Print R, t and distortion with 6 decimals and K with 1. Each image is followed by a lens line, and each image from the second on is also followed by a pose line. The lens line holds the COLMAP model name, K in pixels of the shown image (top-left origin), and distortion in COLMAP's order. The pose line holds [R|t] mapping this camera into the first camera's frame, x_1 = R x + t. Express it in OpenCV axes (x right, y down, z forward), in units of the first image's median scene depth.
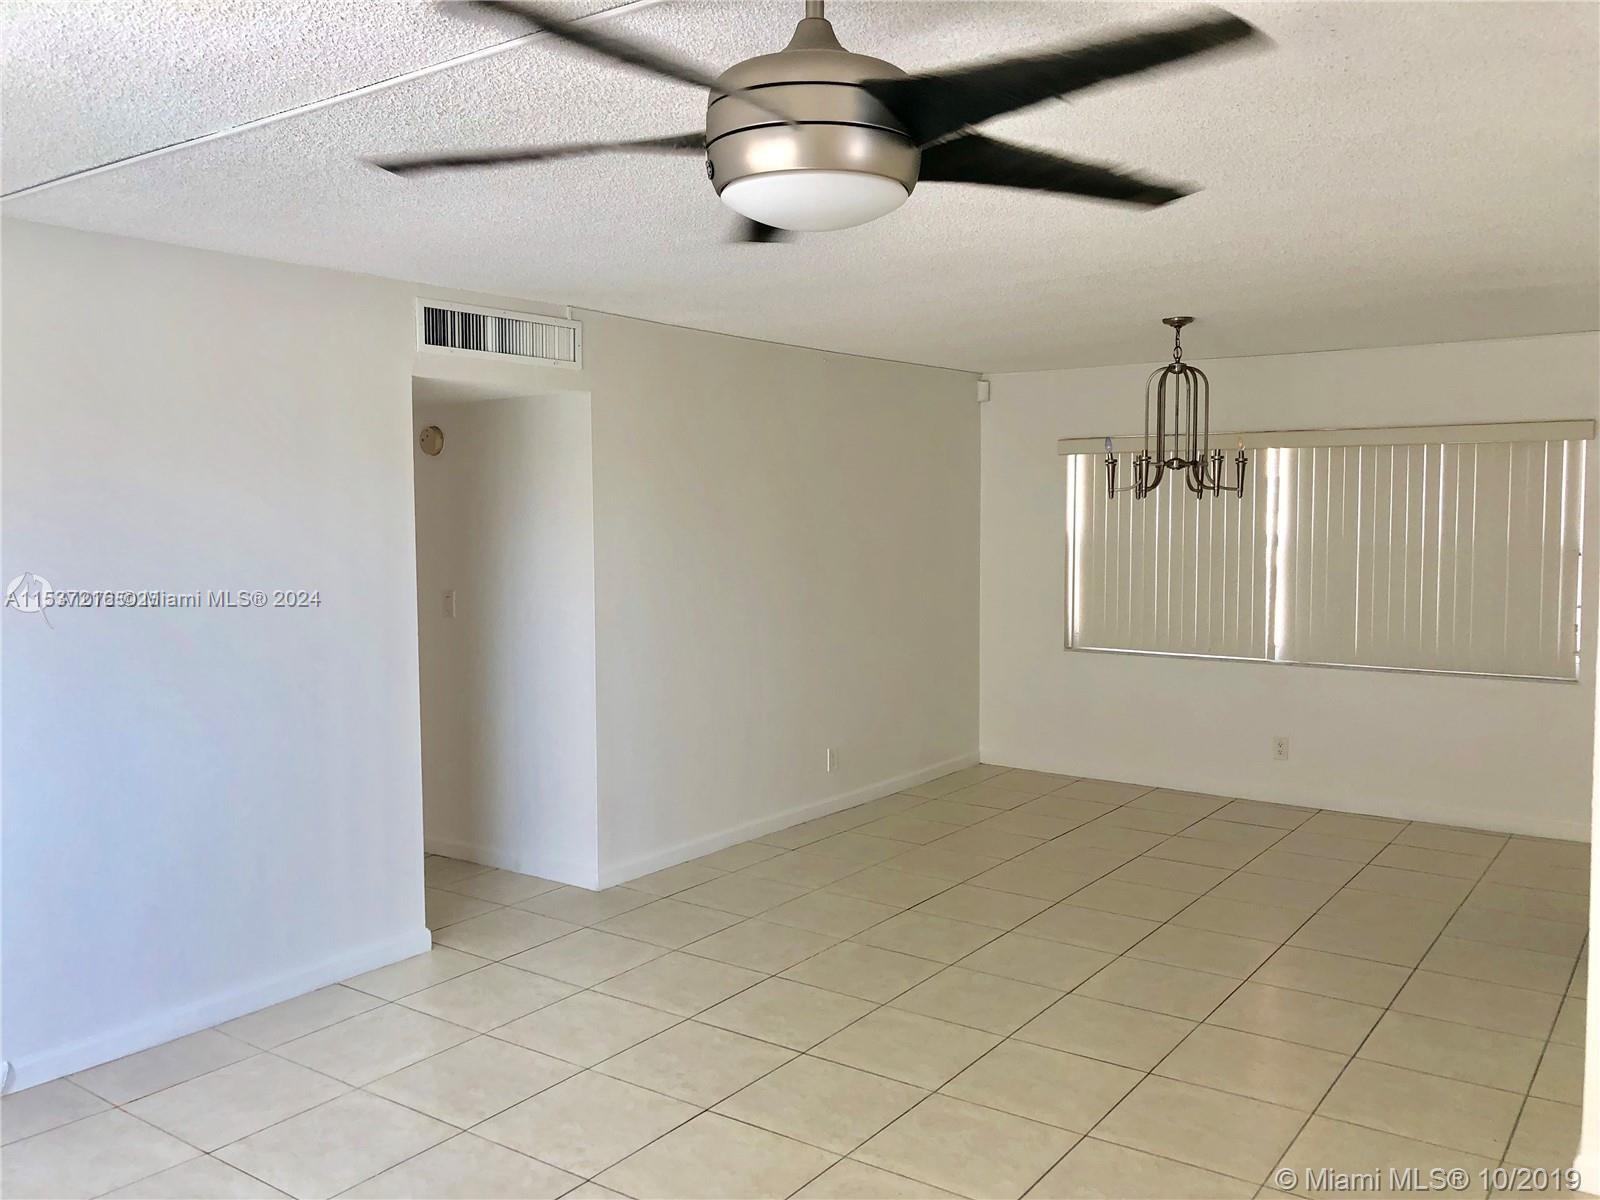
lens RADIAL K [[1296.4, 0, 800.0], [0, 1296.4, 600.0], [0, 0, 1]] dist [0.006027, 0.002378]
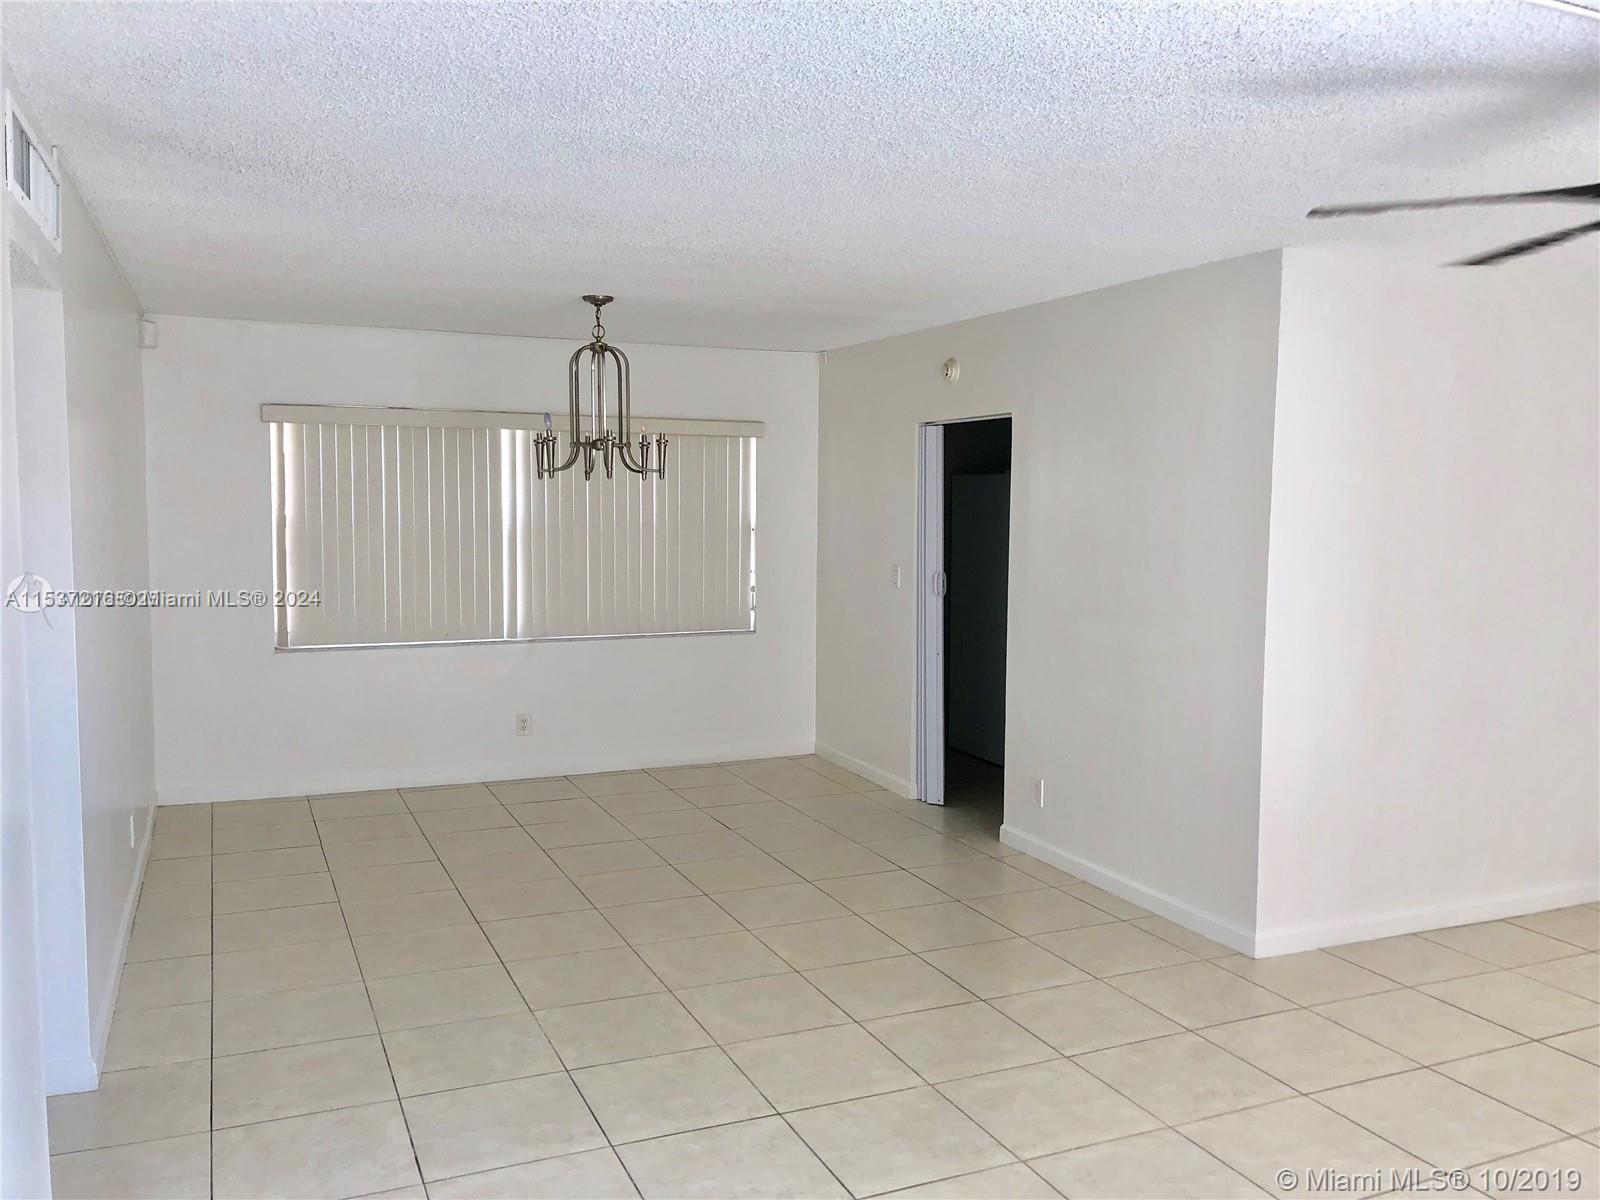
lens RADIAL K [[1299.6, 0, 800.0], [0, 1299.6, 600.0], [0, 0, 1]] dist [0.037736, -0.000919]
pose [[0.510395, -0.062106, 0.857694, -0.494770], [0.048110, 0.997889, 0.043628, -0.022745], [-0.858593, 0.018996, 0.512306, 0.363524]]
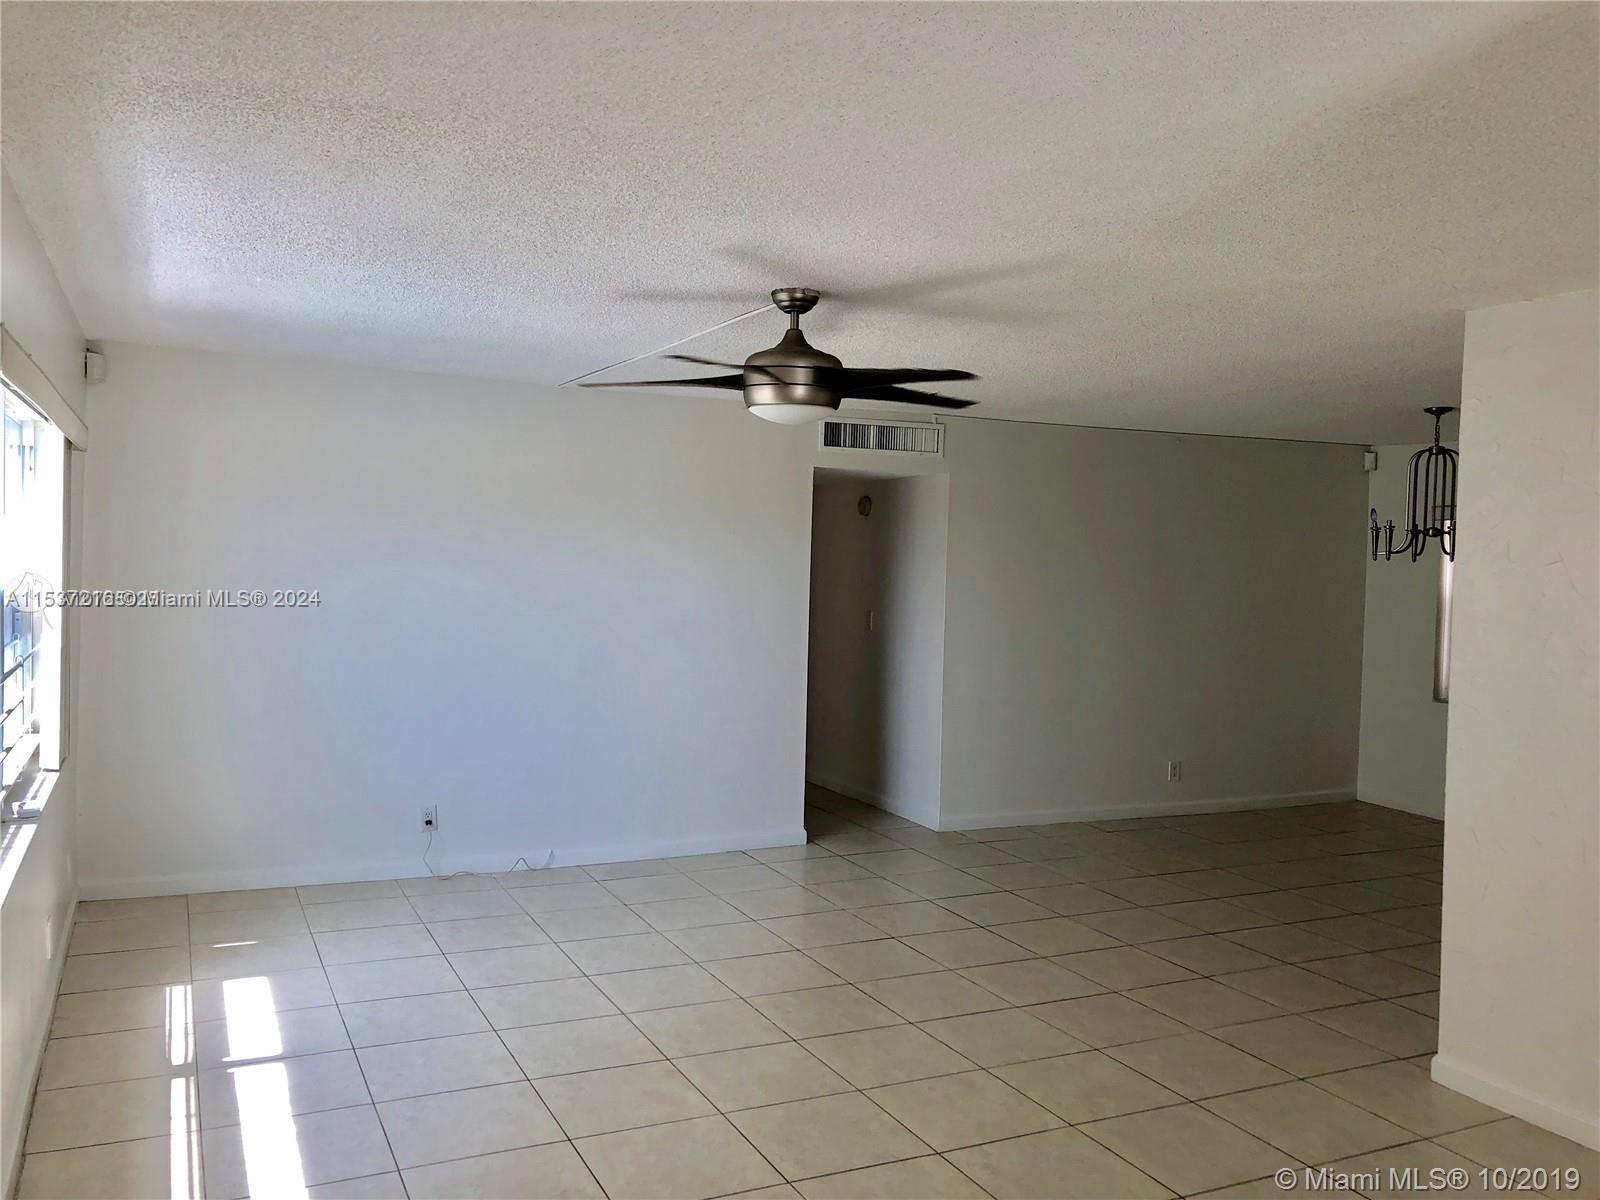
lens RADIAL K [[1296.4, 0, 800.0], [0, 1296.4, 600.0], [0, 0, 1]] dist [0.006027, 0.002378]
pose [[0.875755, 0.044306, -0.480719, 0.358153], [-0.061365, 0.997919, -0.019817, 0.013216], [0.478840, 0.046854, 0.876651, -0.287534]]
